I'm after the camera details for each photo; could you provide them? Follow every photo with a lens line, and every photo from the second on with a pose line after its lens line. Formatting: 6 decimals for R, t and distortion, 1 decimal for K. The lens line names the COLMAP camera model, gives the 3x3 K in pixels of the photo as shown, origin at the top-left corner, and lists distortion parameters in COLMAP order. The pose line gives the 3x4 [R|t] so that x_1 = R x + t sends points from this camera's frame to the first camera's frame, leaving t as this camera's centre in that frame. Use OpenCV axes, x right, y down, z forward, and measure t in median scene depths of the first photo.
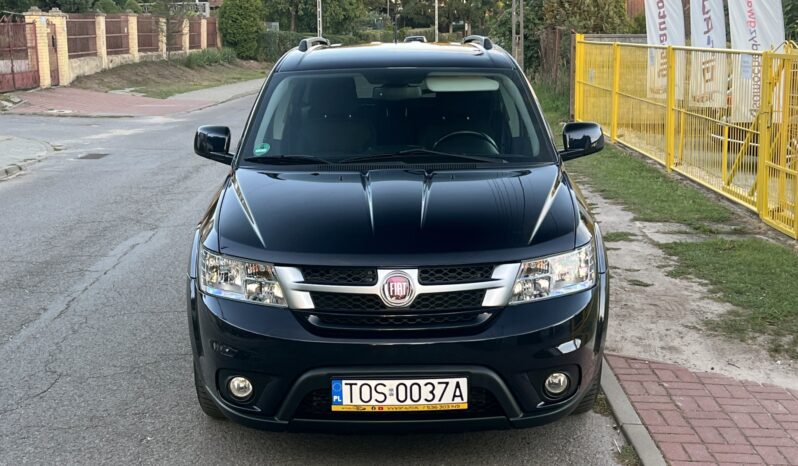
lens RADIAL K [[1085.2, 0, 399.0], [0, 1085.2, 233.0], [0, 0, 1]] dist [0.213353, -0.723508]
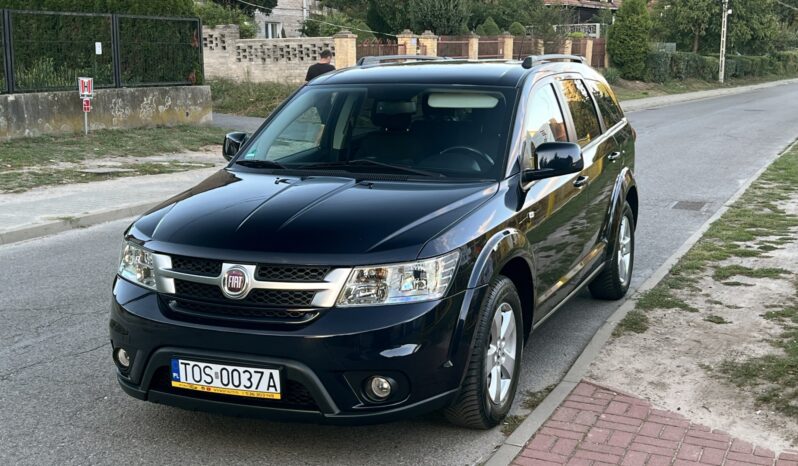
lens RADIAL K [[1085.2, 0, 399.0], [0, 1085.2, 233.0], [0, 0, 1]] dist [0.213353, -0.723508]
pose [[0.923560, 0.070351, -0.376946, 0.555817], [-0.077419, 0.996992, -0.003613, -0.006173], [0.375558, 0.032520, 0.926228, 0.048187]]
